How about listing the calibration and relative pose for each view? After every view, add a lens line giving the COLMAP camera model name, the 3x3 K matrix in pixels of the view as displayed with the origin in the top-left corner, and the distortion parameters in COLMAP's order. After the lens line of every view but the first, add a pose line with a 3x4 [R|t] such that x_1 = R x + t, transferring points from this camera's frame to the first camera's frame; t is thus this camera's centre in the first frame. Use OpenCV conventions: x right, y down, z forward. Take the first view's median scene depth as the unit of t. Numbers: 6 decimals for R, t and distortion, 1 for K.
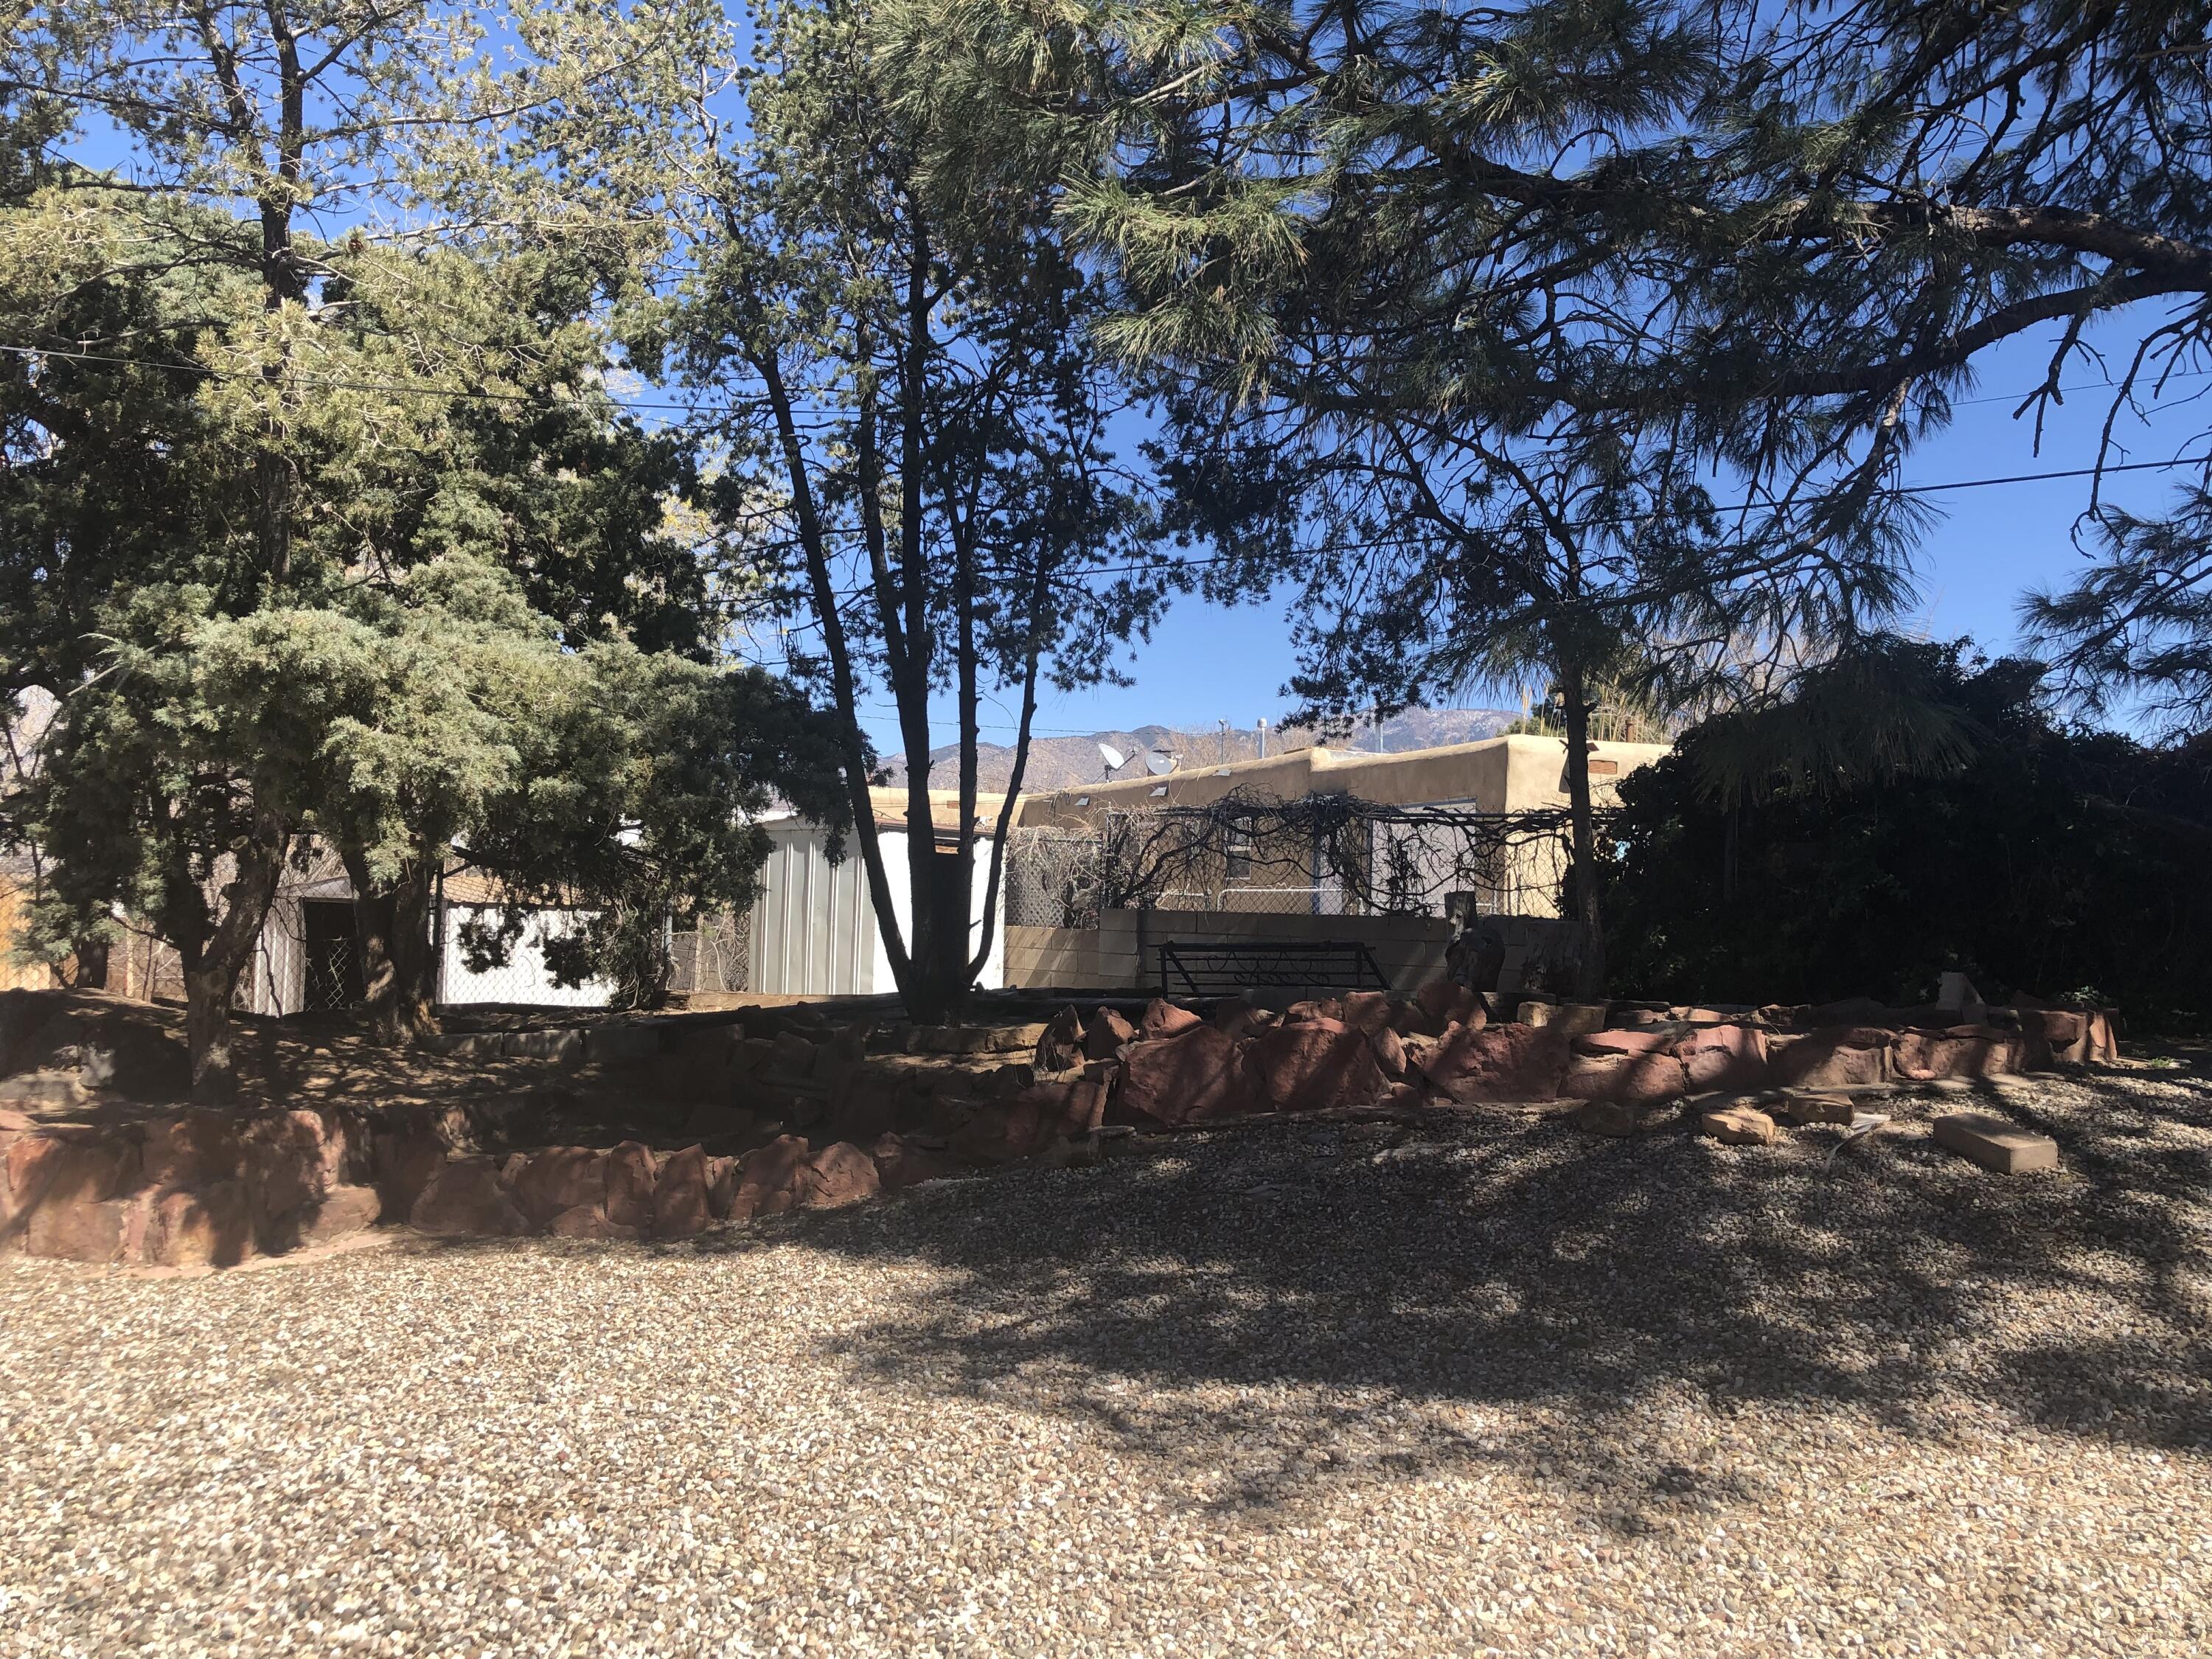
lens RADIAL K [[1784.3, 0, 1106.0], [0, 1784.3, 829.5], [0, 0, 1]] dist [0.045101, -0.002269]
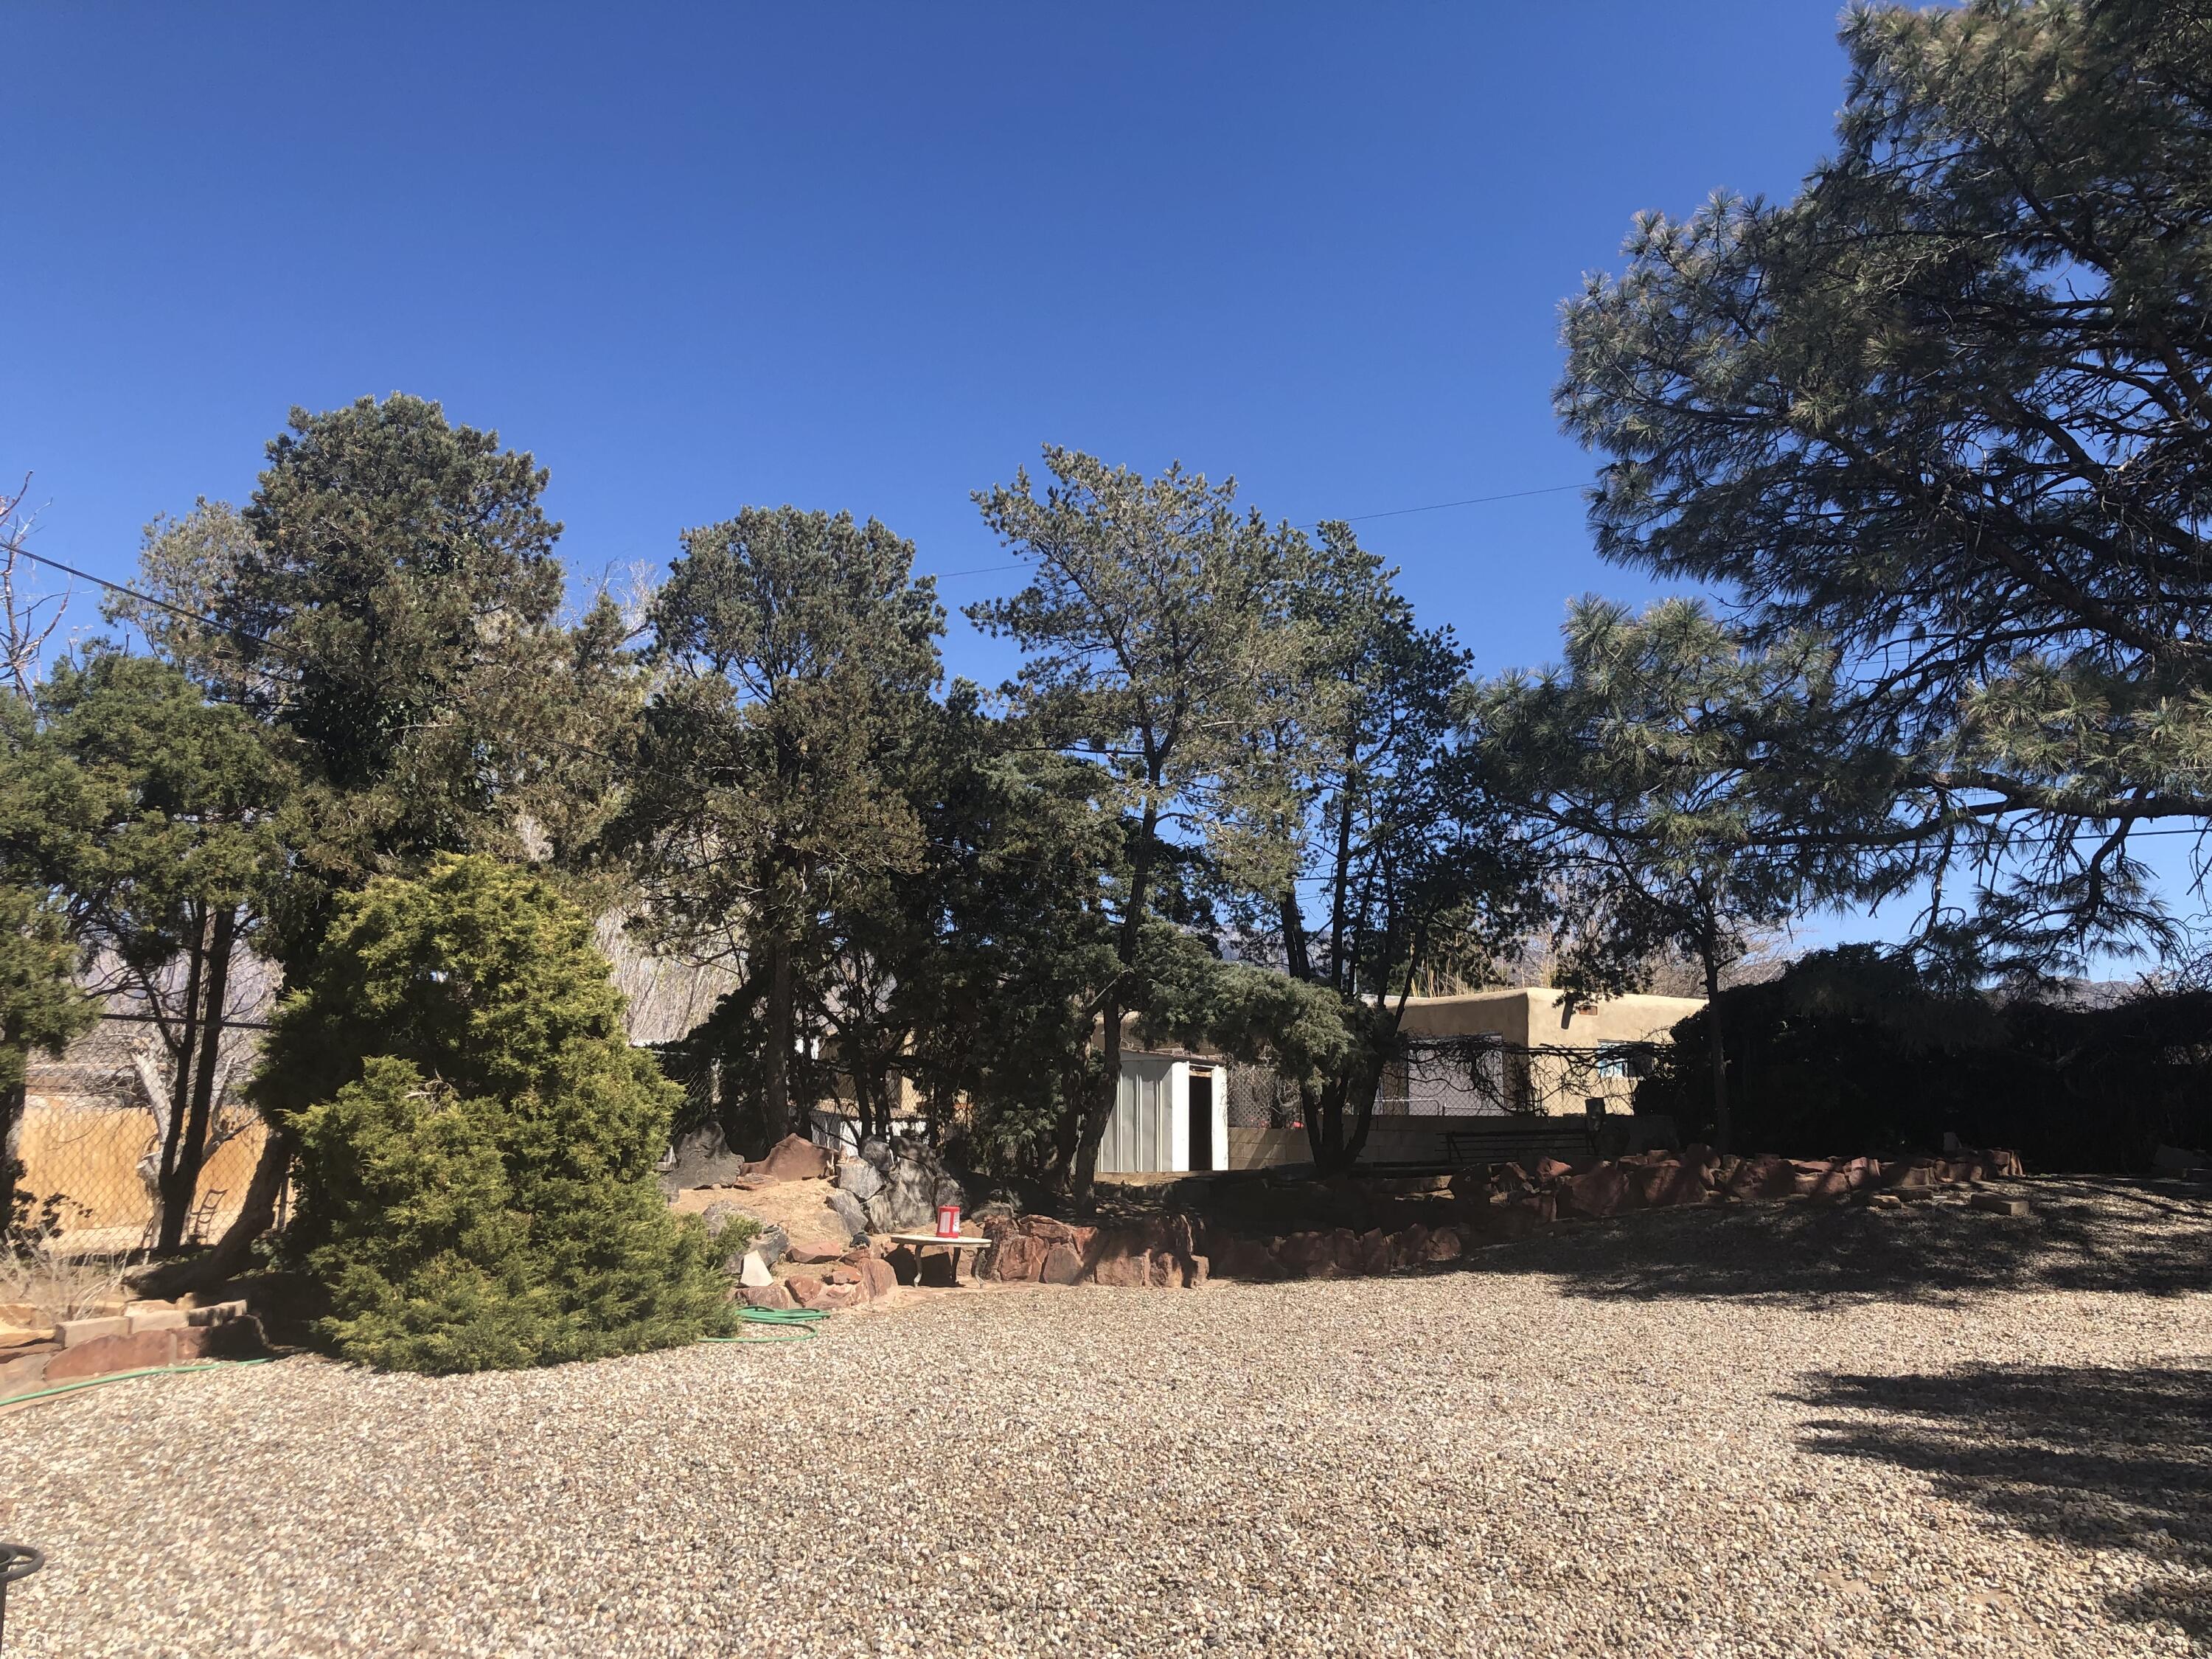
lens RADIAL K [[1784.3, 0, 1106.0], [0, 1784.3, 829.5], [0, 0, 1]] dist [0.045101, -0.002269]
pose [[0.990830, 0.002497, 0.135094, -0.786452], [0.013922, 0.992622, -0.120452, -0.030006], [-0.134398, 0.121228, 0.983484, -0.962519]]
